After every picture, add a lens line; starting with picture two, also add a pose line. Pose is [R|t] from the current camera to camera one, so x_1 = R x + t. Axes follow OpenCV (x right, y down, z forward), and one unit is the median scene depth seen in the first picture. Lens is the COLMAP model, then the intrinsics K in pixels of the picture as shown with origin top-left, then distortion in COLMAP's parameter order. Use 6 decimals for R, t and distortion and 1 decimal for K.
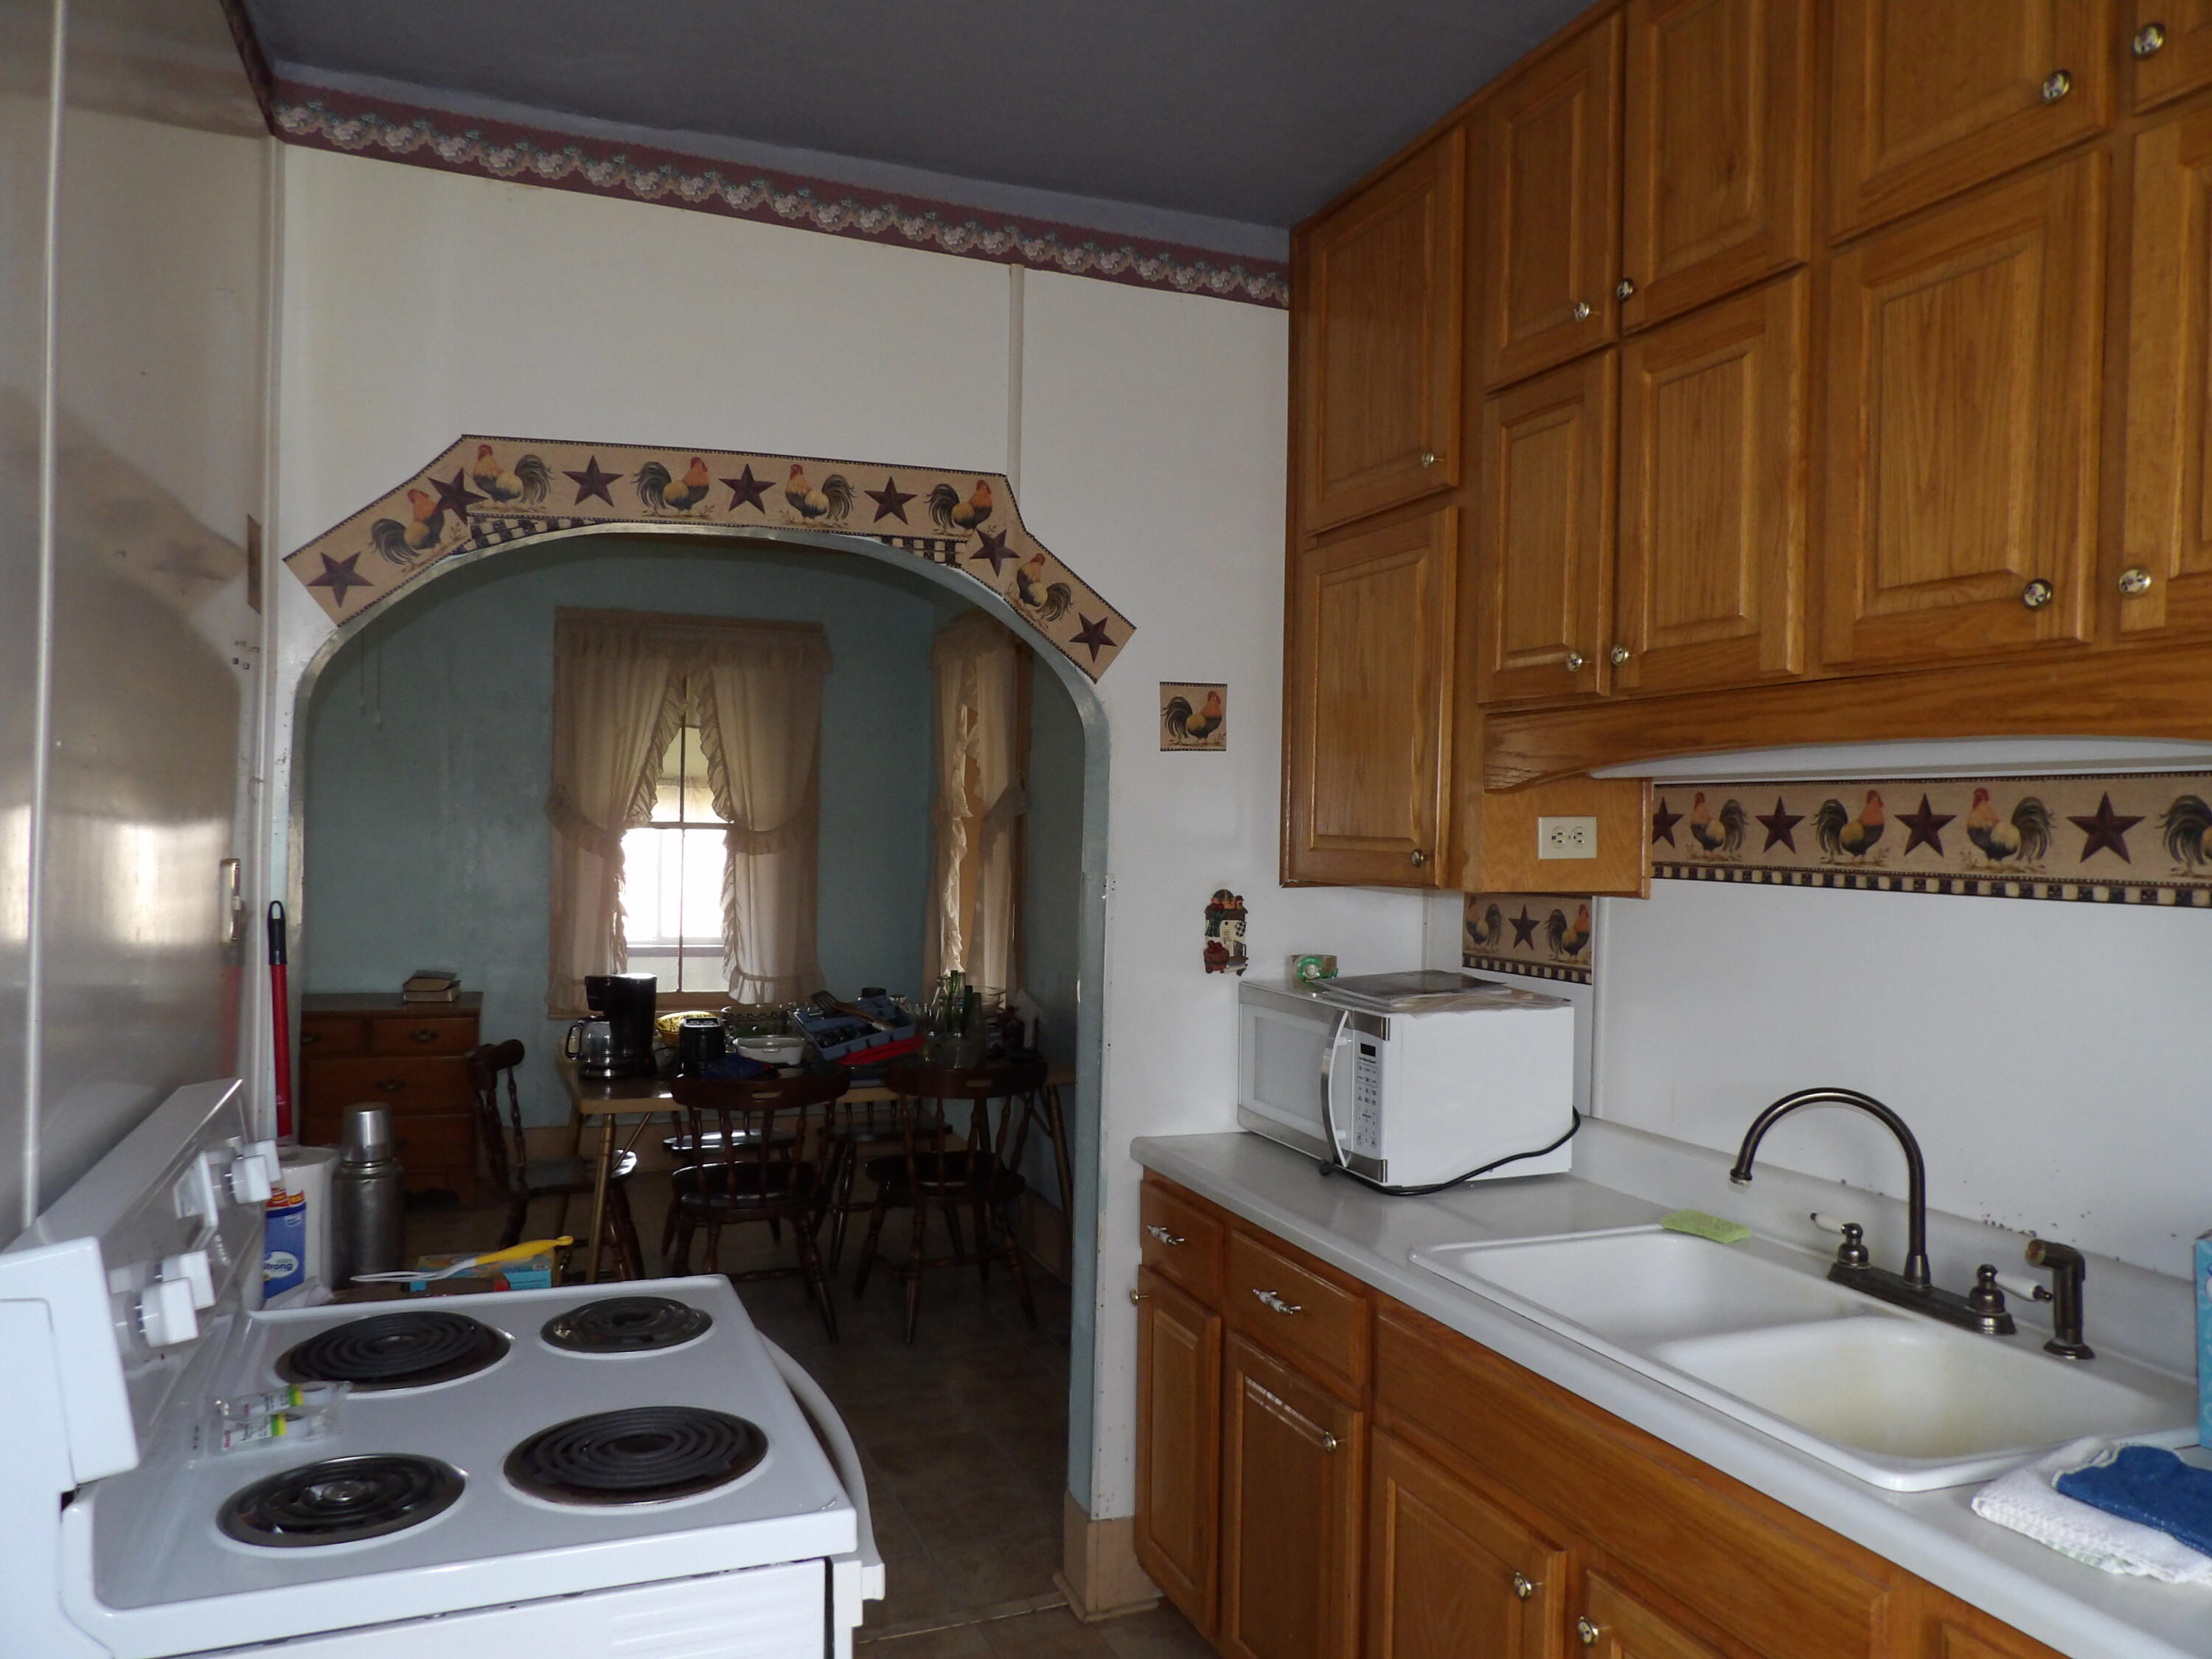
lens RADIAL K [[1546.1, 0, 1070.3], [0, 1546.1, 830.3], [0, 0, 1]] dist [-0.000336, -0.000272]
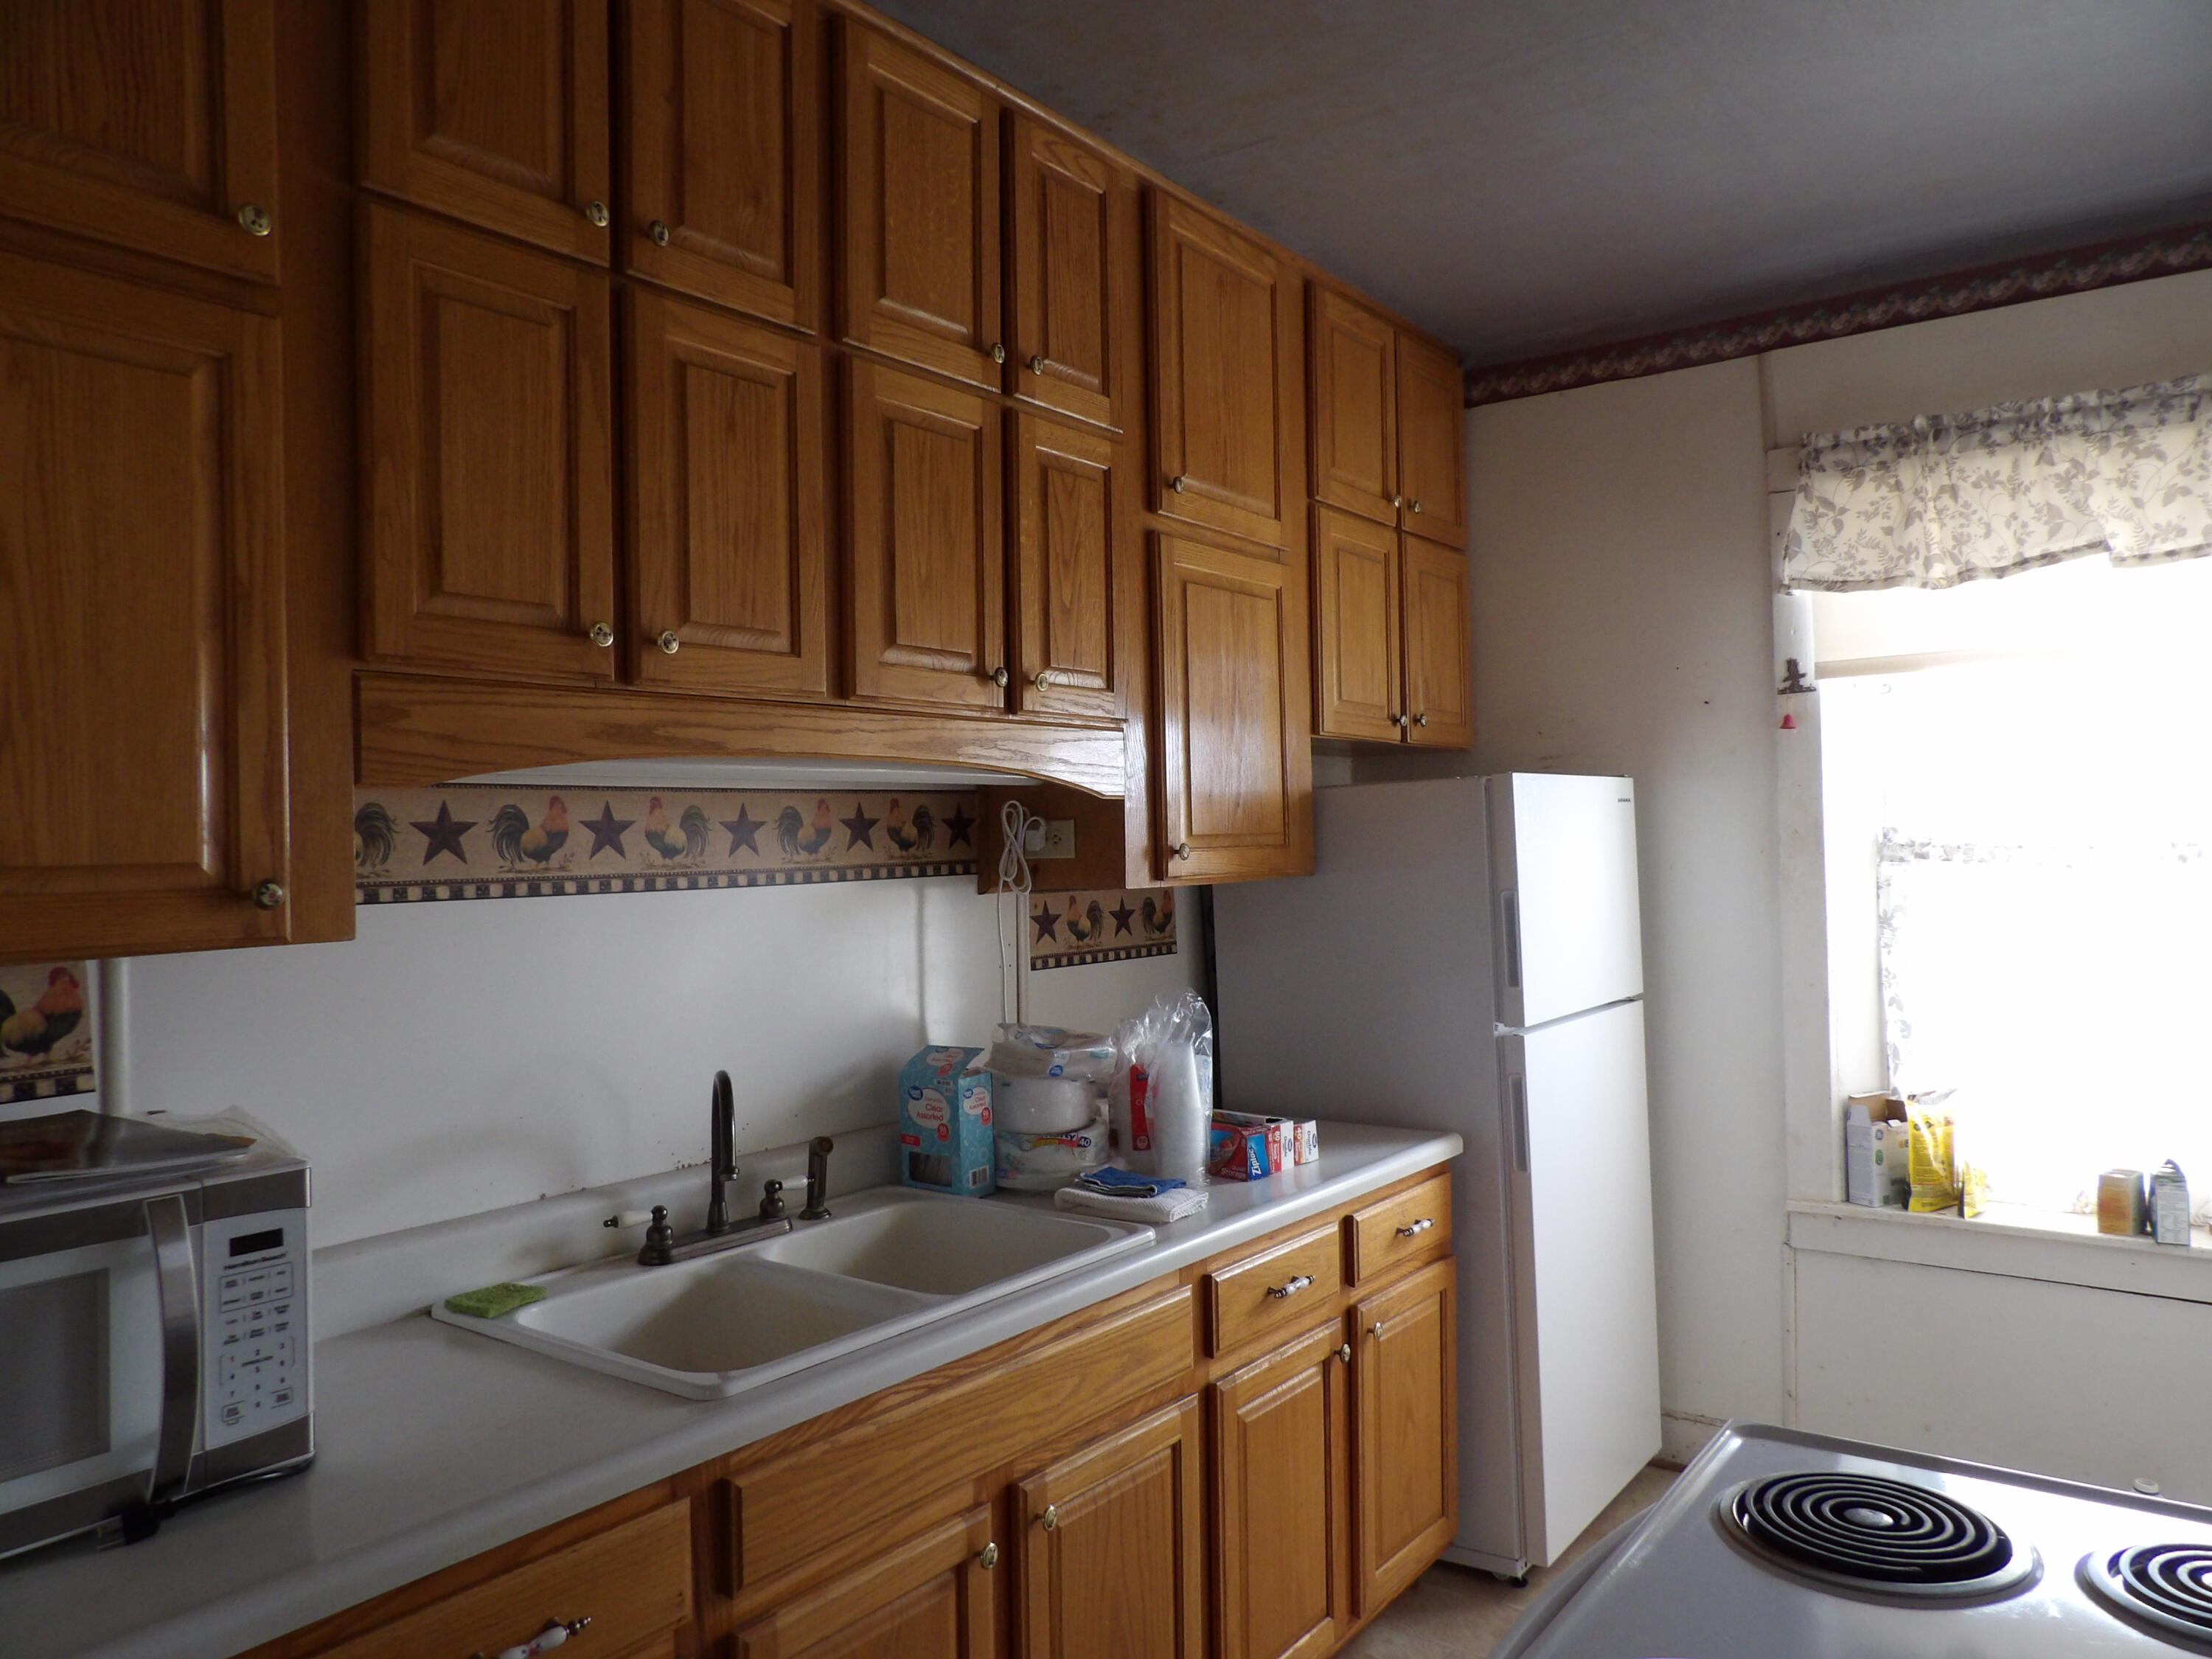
lens RADIAL K [[1546.1, 0, 1070.3], [0, 1546.1, 830.3], [0, 0, 1]] dist [-0.000336, -0.000272]
pose [[-0.527495, -0.007843, 0.849522, -0.511327], [0.008239, 0.999863, 0.014347, -0.015477], [-0.849518, 0.014568, -0.527358, 1.246142]]
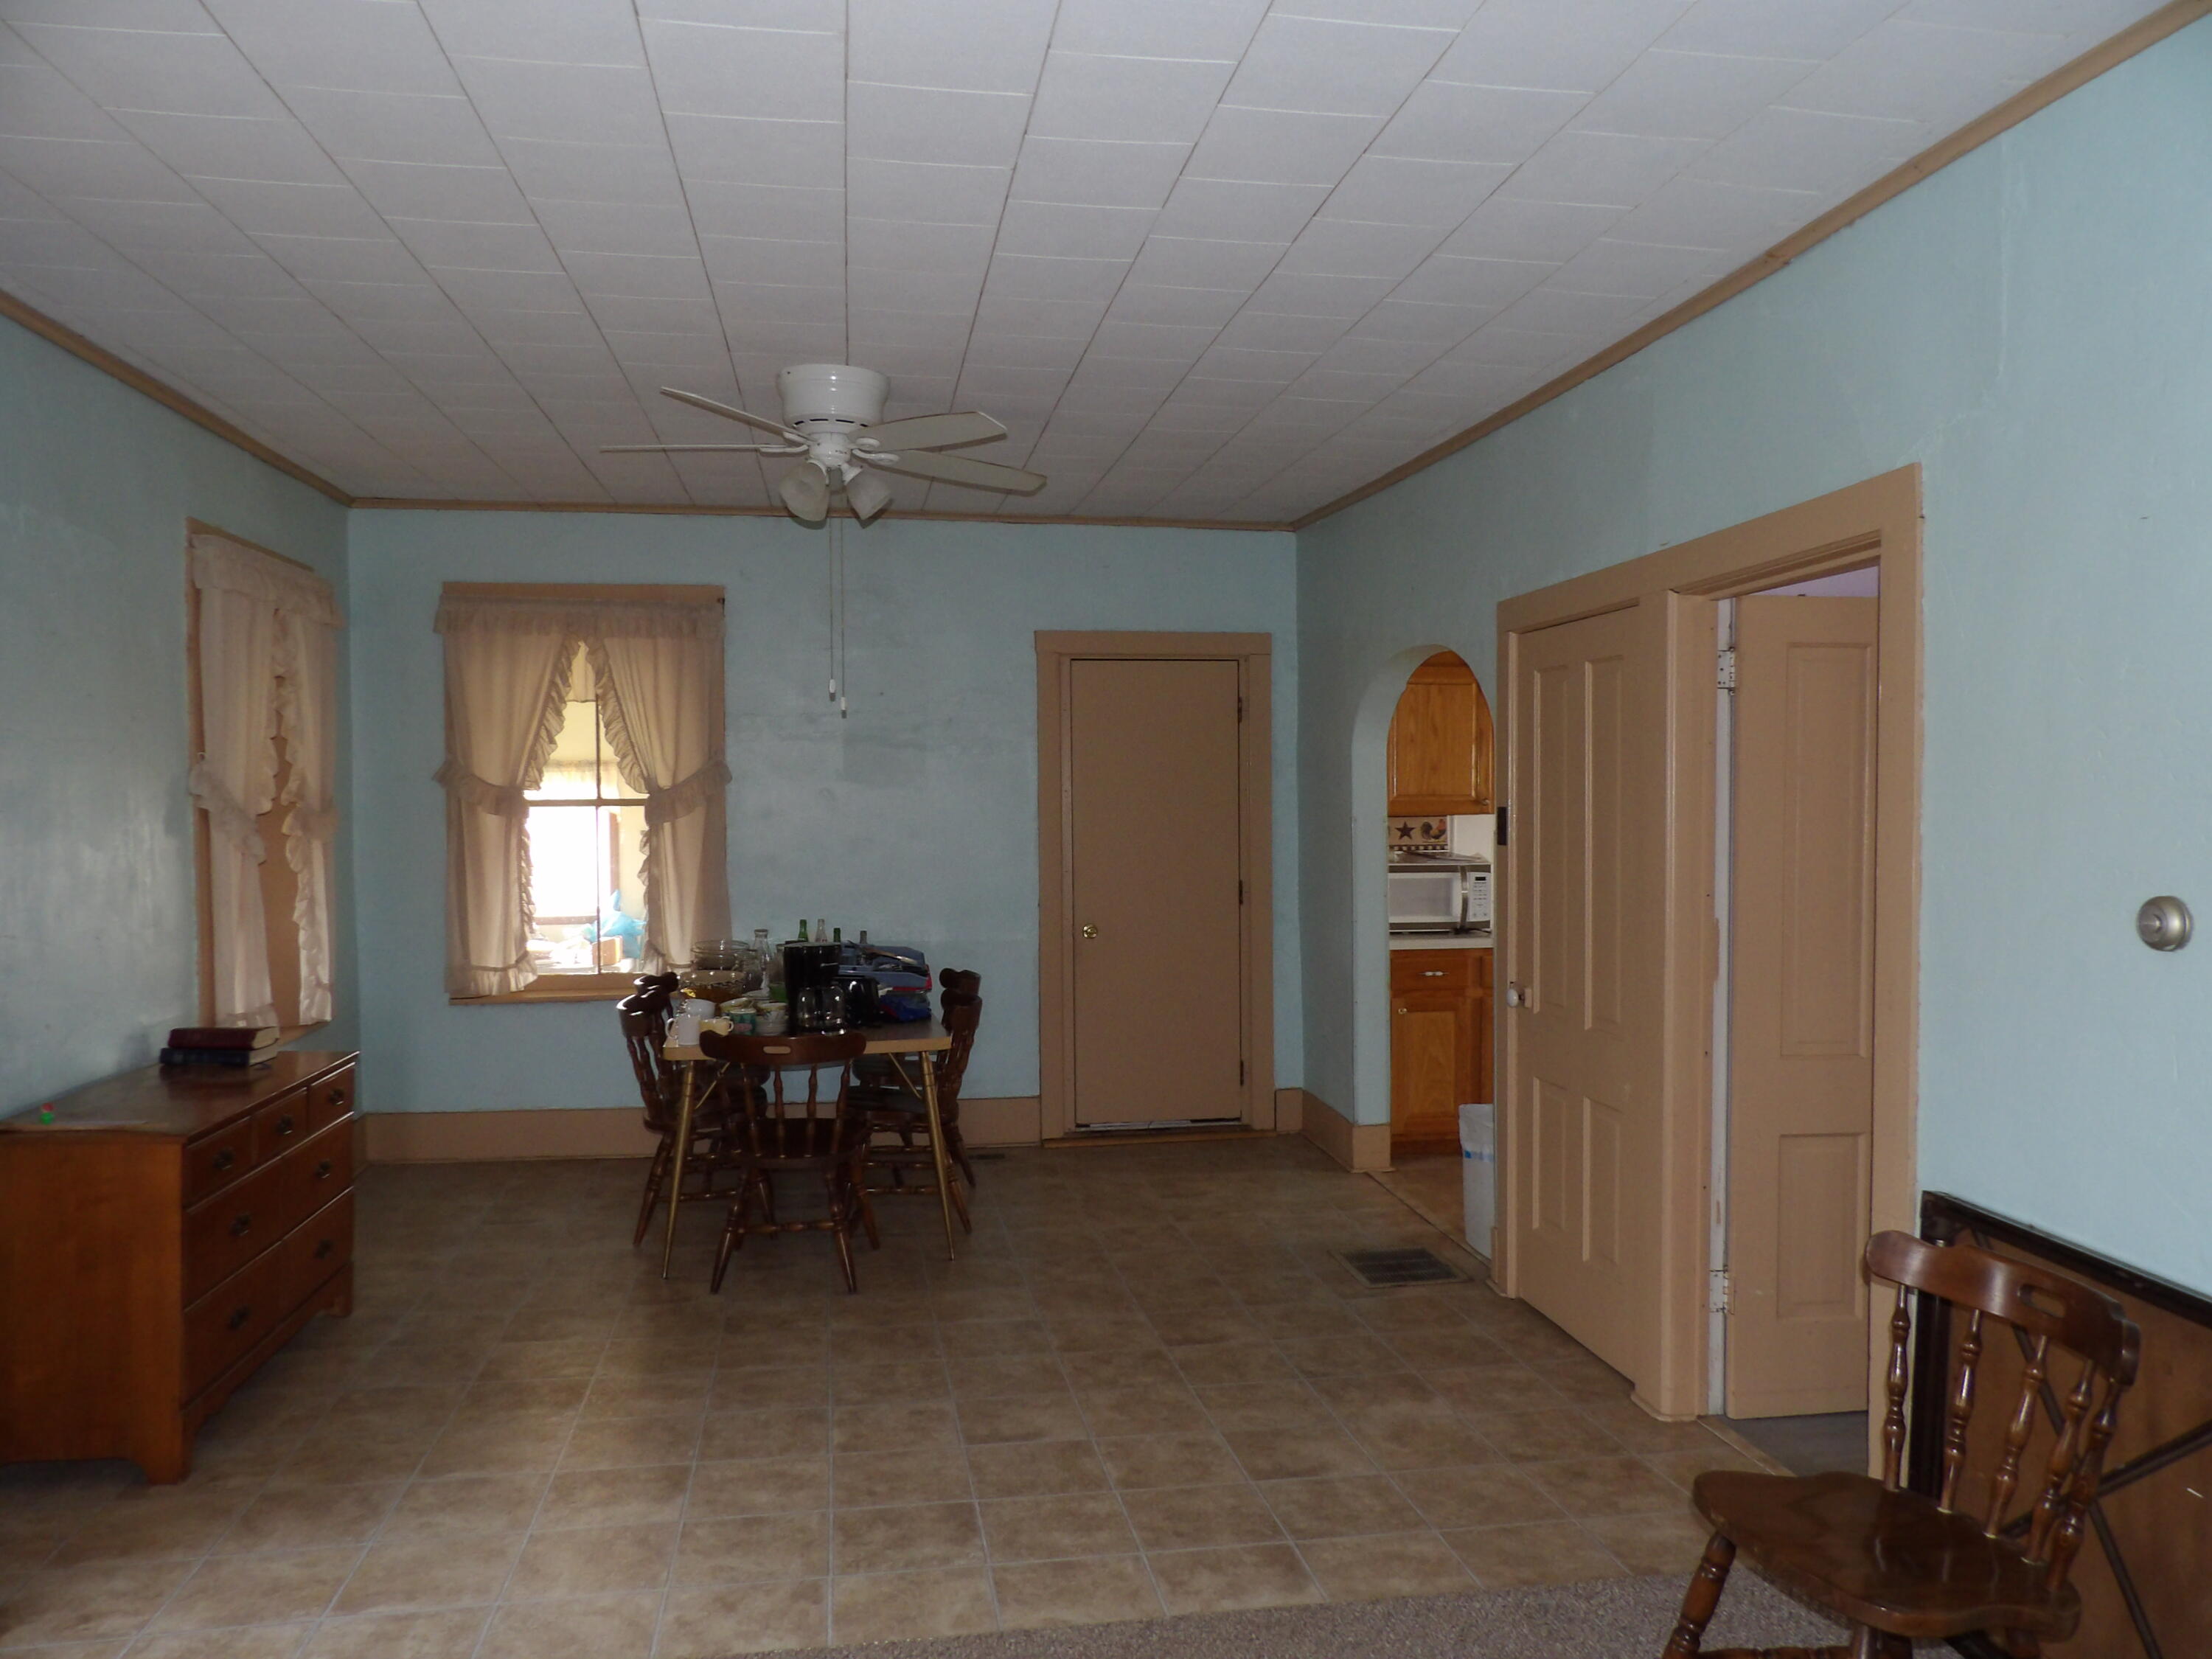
lens RADIAL K [[1546.1, 0, 1070.3], [0, 1546.1, 830.3], [0, 0, 1]] dist [-0.000336, -0.000272]
pose [[0.227647, -0.050942, 0.972410, -2.907483], [0.006575, 0.998688, 0.050779, -0.085196], [-0.973722, -0.005166, 0.227683, 1.289088]]
